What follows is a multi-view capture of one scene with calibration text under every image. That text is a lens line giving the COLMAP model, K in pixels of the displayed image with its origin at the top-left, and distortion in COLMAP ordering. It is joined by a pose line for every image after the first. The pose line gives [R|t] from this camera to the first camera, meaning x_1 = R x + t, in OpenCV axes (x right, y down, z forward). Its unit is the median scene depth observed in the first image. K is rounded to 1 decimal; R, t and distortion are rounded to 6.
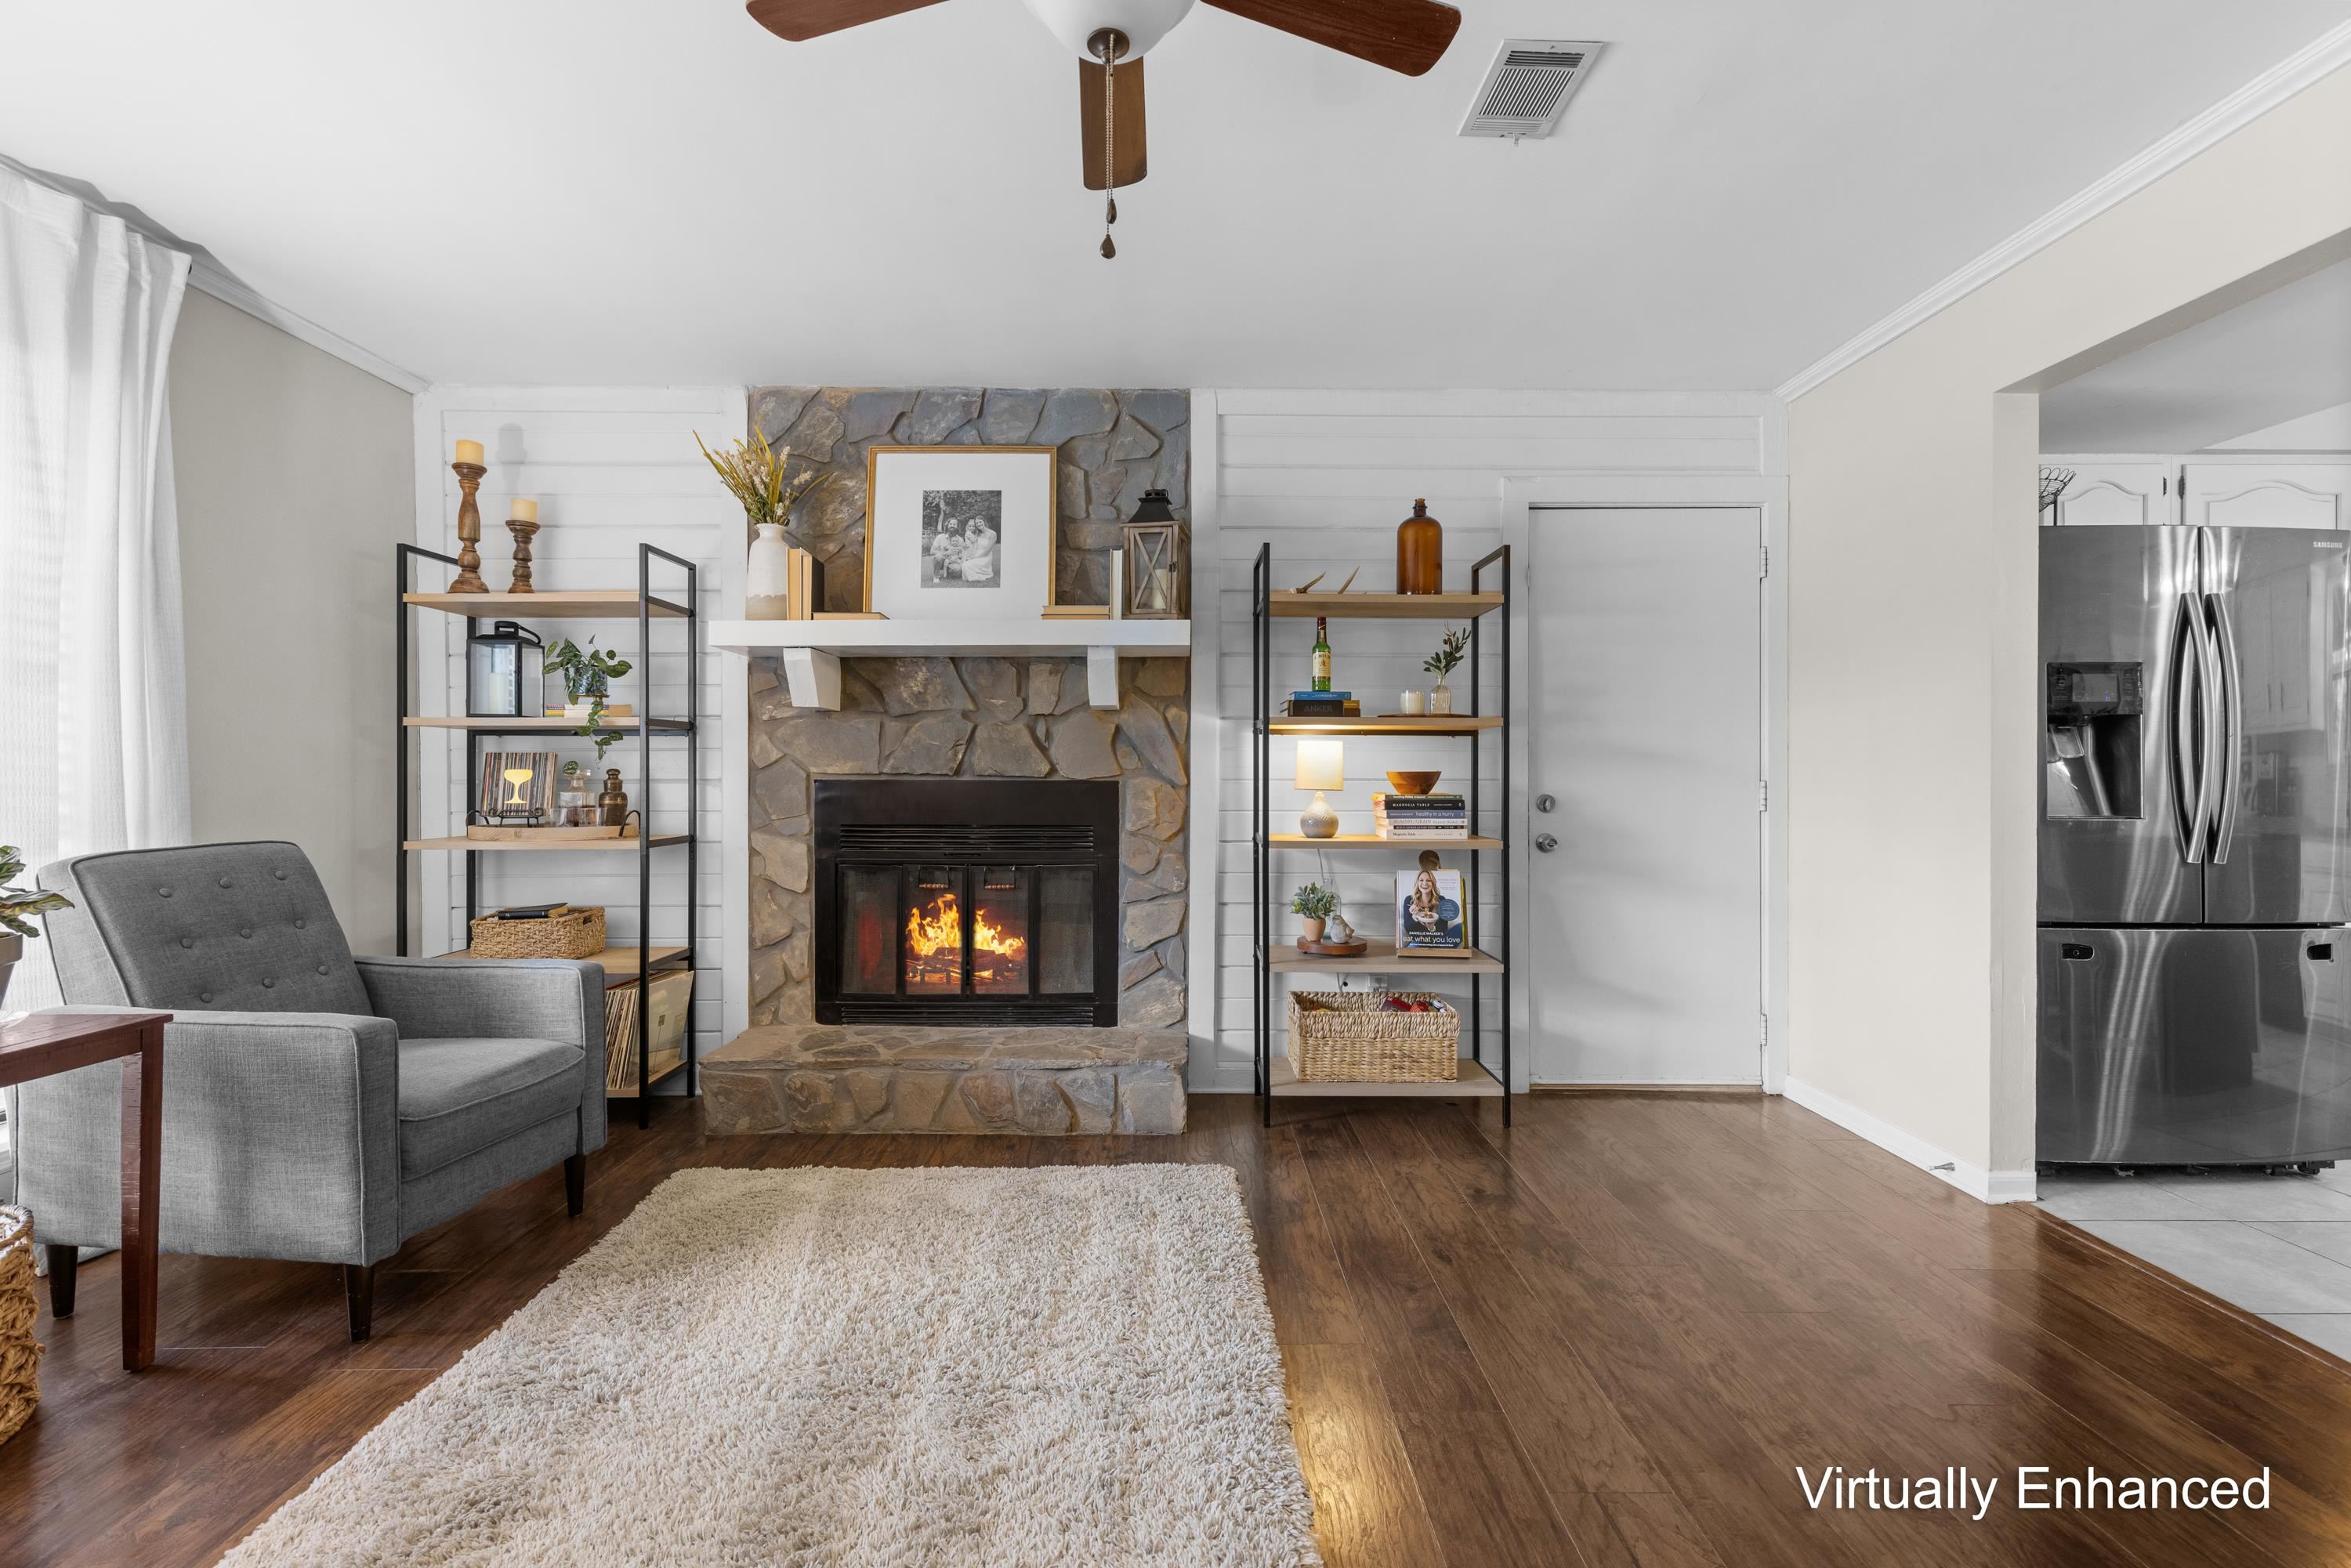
lens RADIAL K [[1049.8, 0, 1173.8], [0, 1049.8, 776.5], [0, 0, 1]] dist [0.009940, -0.001701]
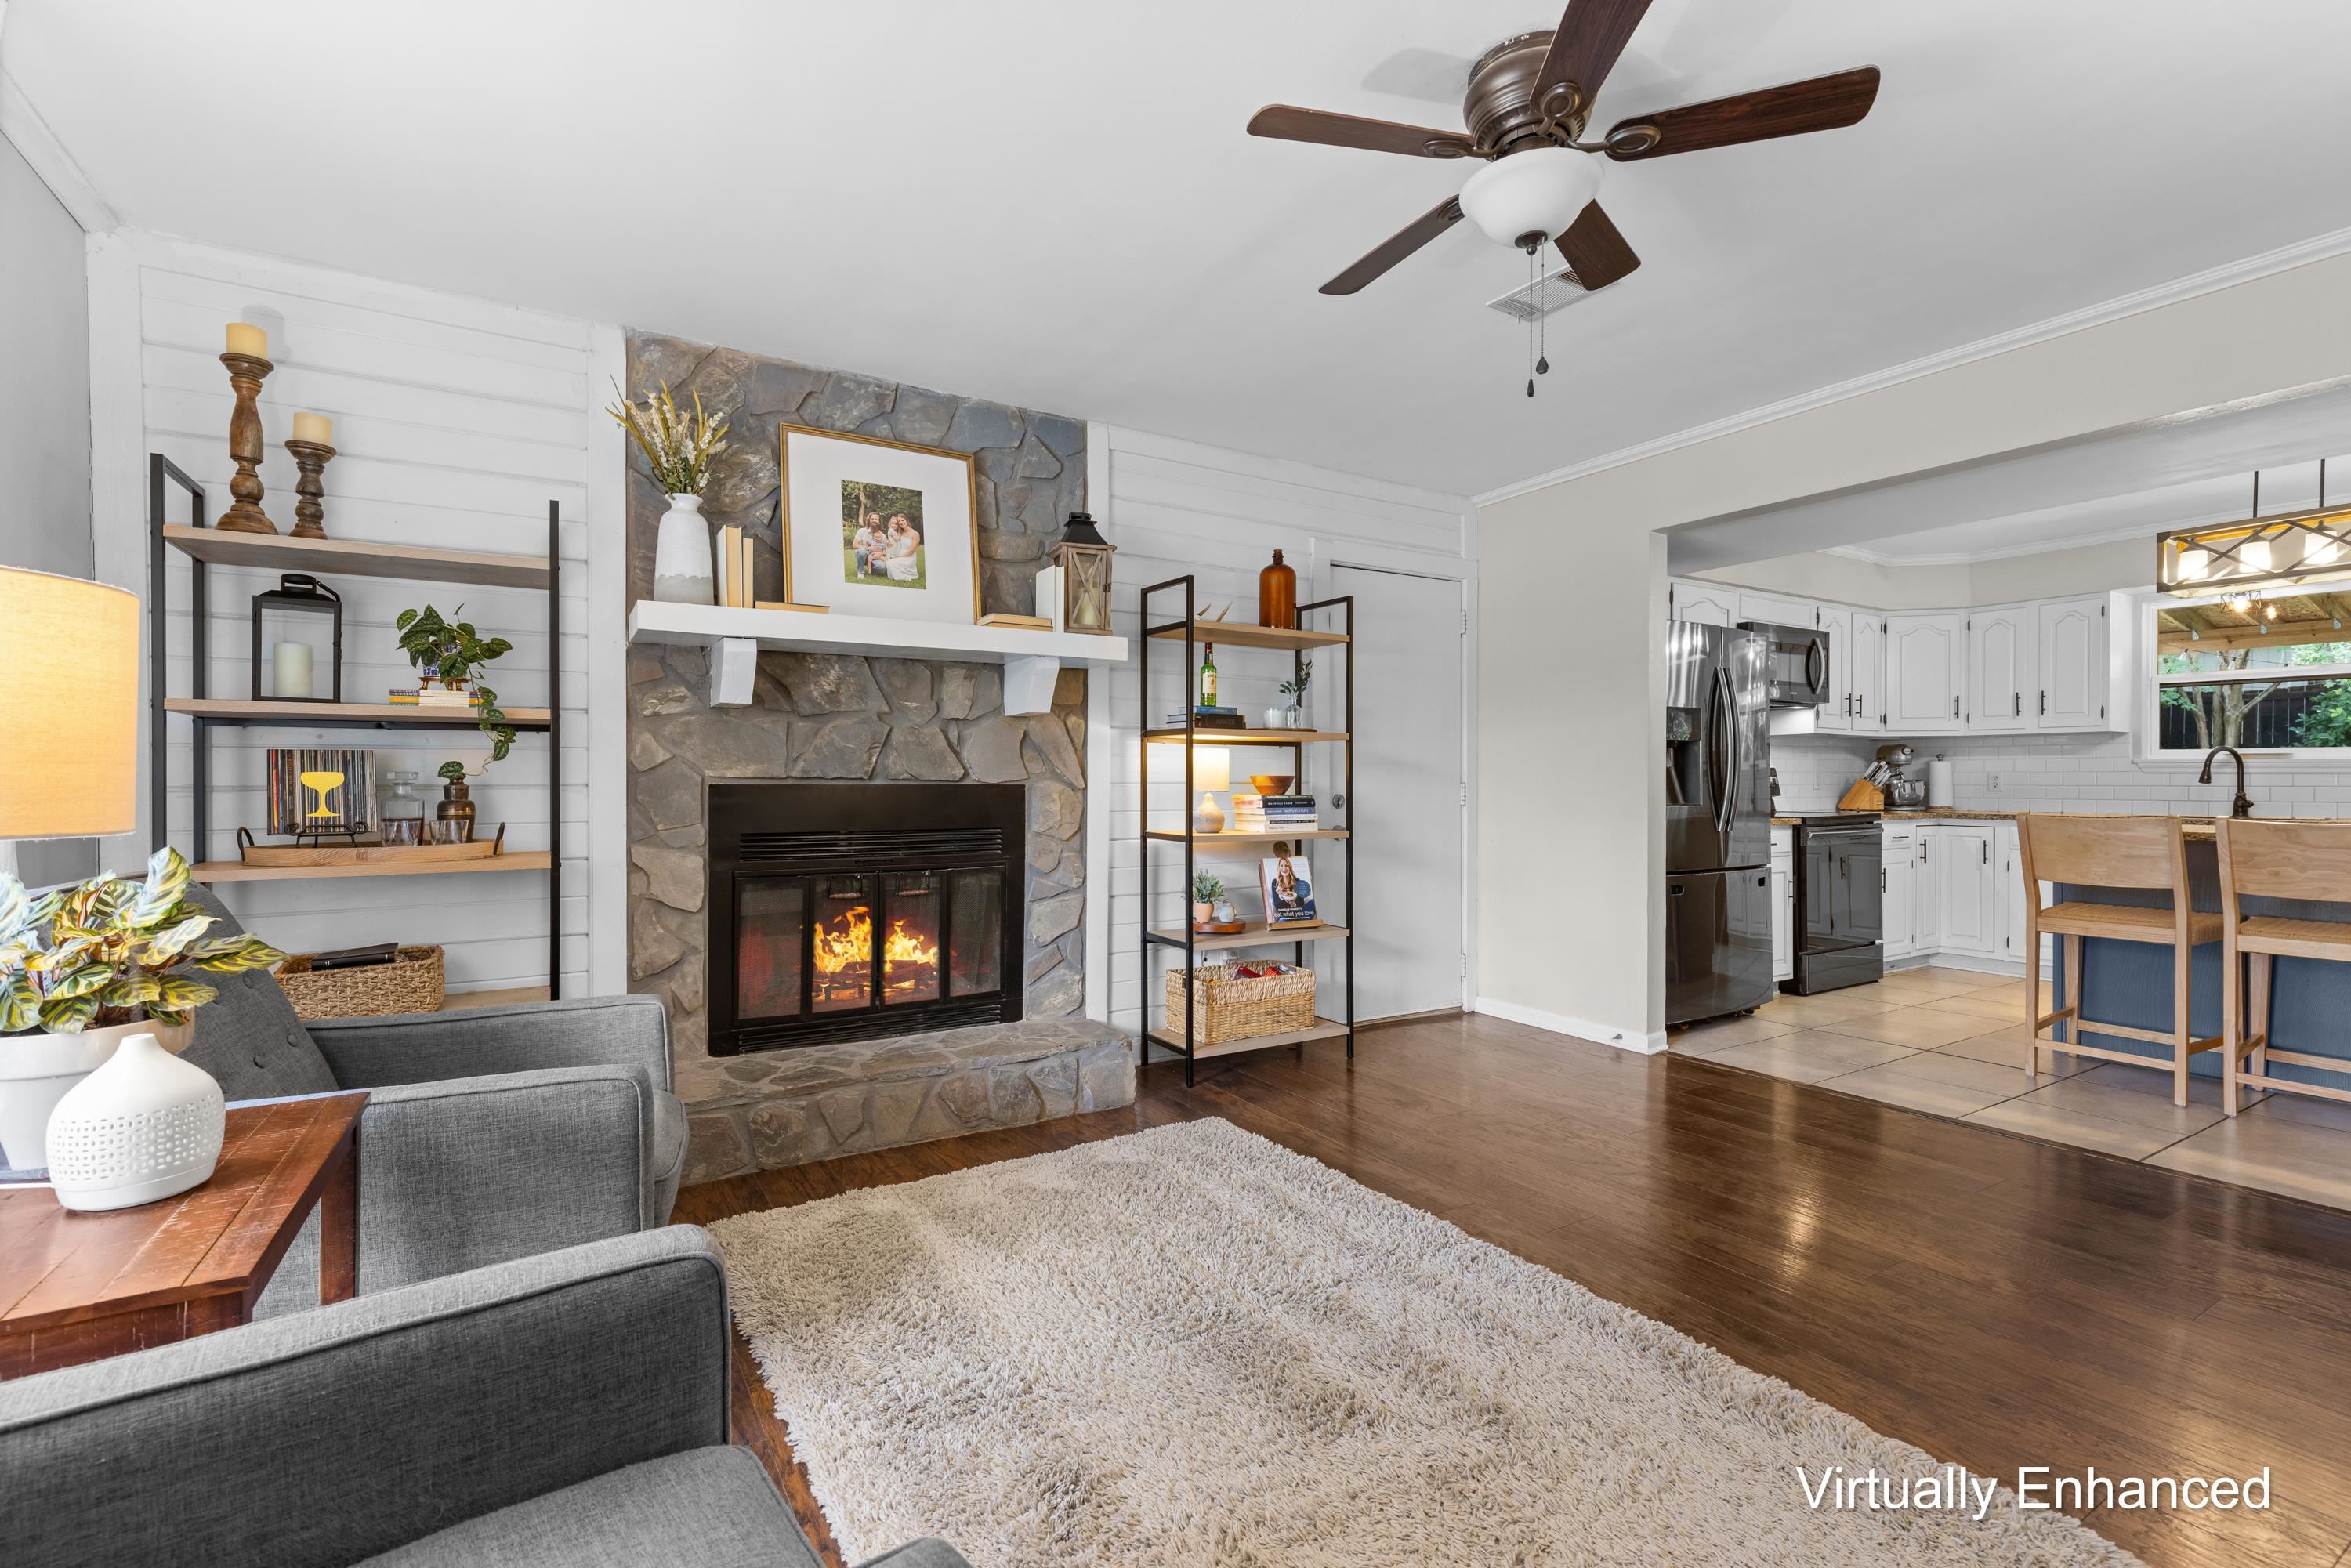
lens RADIAL K [[1049.8, 0, 1180.0], [0, 1049.8, 783.6], [0, 0, 1]] dist [0.009940, -0.001701]
pose [[0.855215, -0.002889, 0.518266, -0.477483], [0.001934, 0.999995, 0.002383, 0.001080], [-0.518270, -0.001036, 0.855216, 0.028705]]
